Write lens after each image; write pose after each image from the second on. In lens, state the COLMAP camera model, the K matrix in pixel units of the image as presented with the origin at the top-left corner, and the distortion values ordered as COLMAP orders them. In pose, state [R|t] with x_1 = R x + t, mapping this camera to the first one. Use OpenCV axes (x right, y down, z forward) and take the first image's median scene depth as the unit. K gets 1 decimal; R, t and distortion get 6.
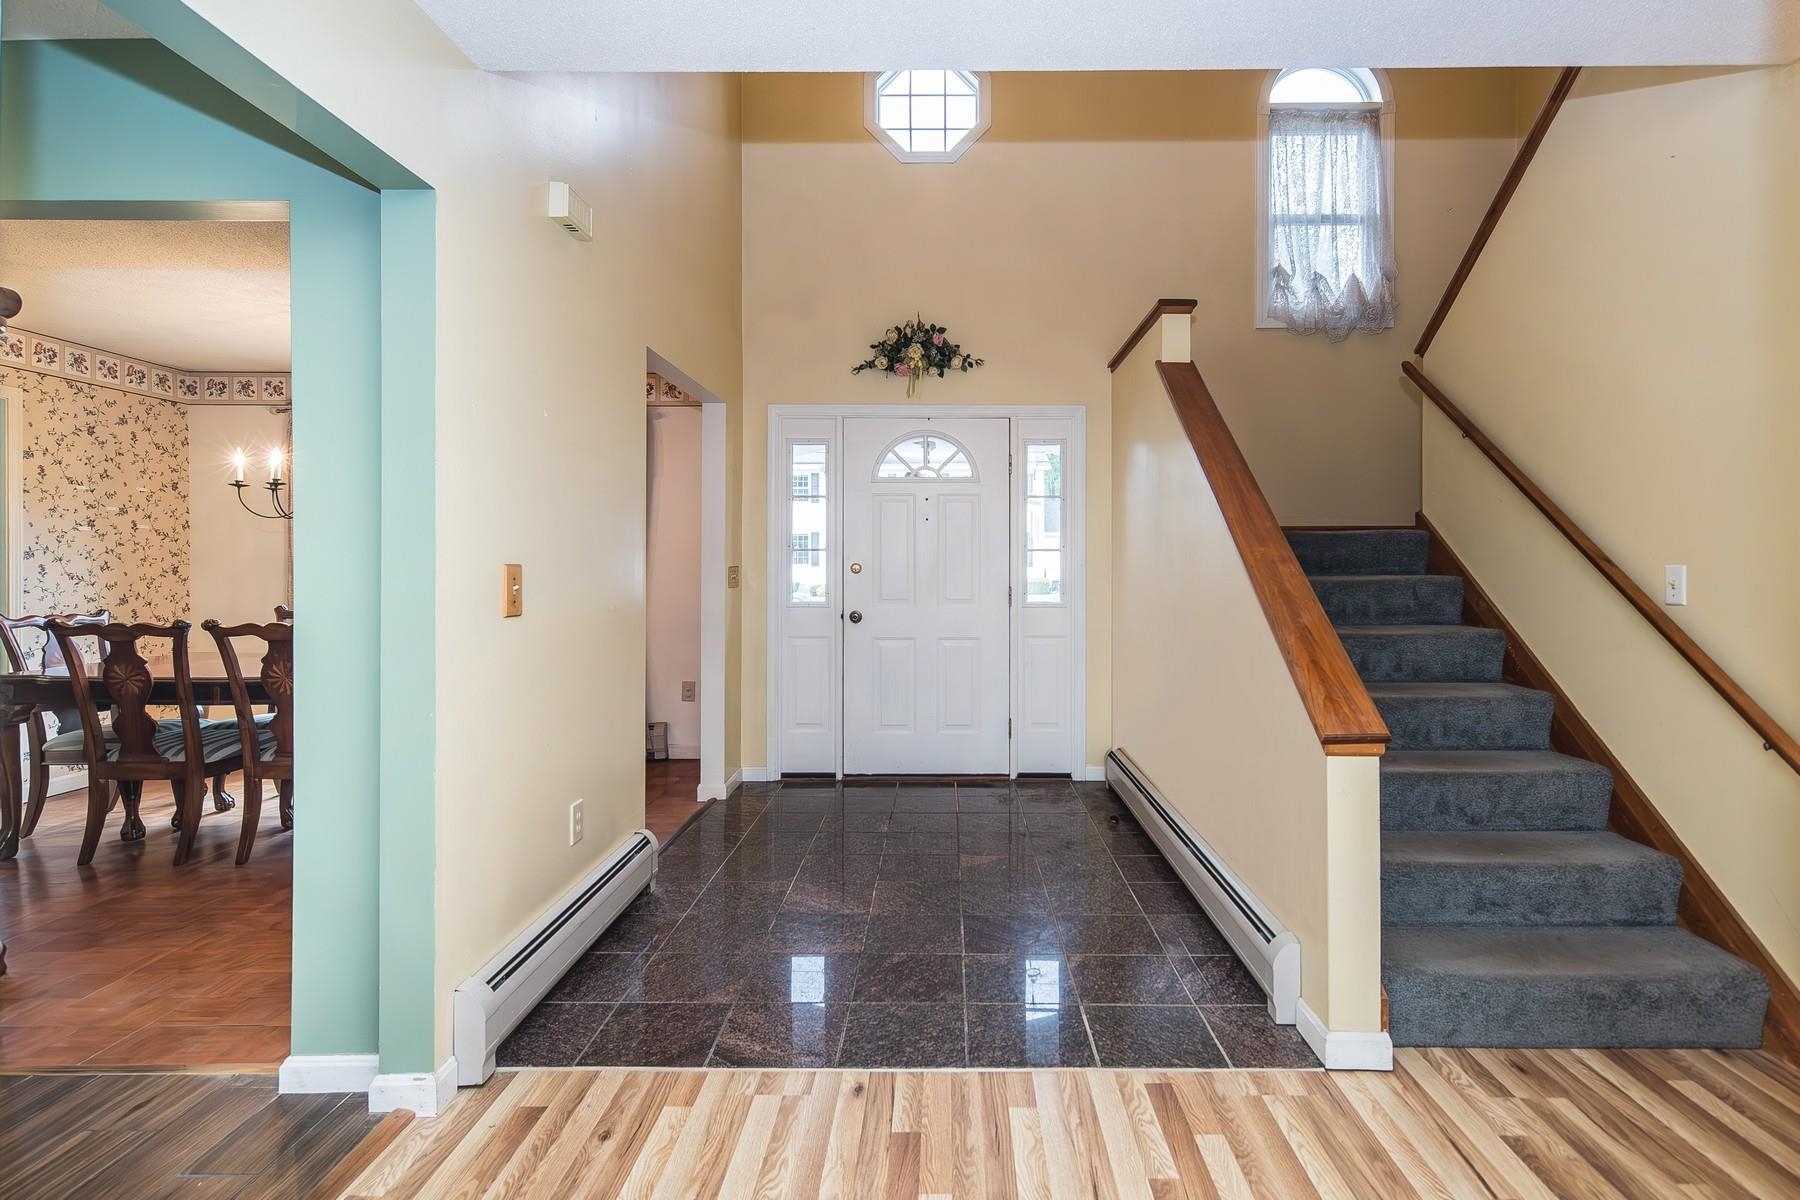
lens RADIAL K [[920.9, 0, 932.2], [0, 920.9, 578.5], [0, 0, 1]] dist [0.000793, -0.000106]
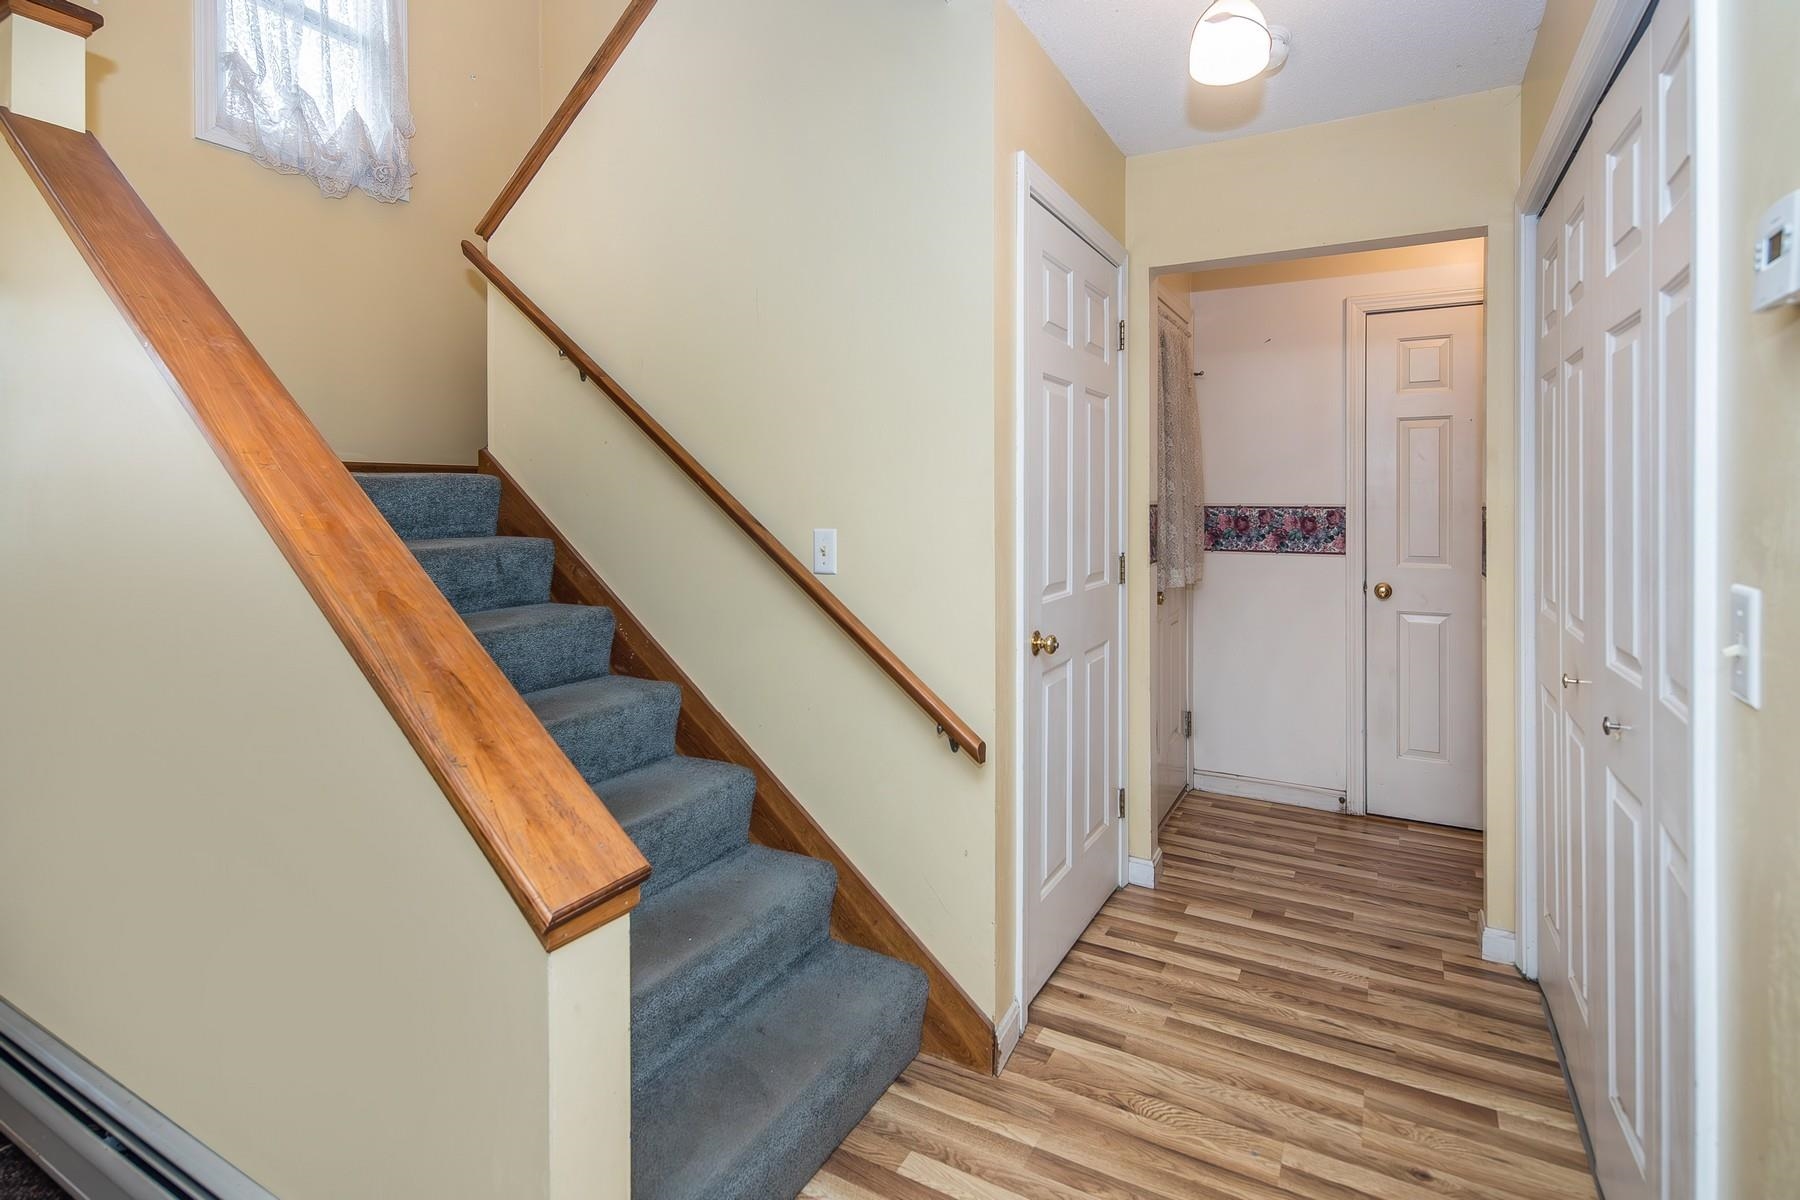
lens RADIAL K [[885.9, 0, 898.7], [0, 885.9, 504.2], [0, 0, 1]] dist [0.005454, 0.000678]
pose [[0.478220, 0.001036, 0.878239, 0.094072], [0.005908, 0.999973, -0.004397, -0.033945], [-0.878220, 0.007291, 0.478201, 0.533666]]
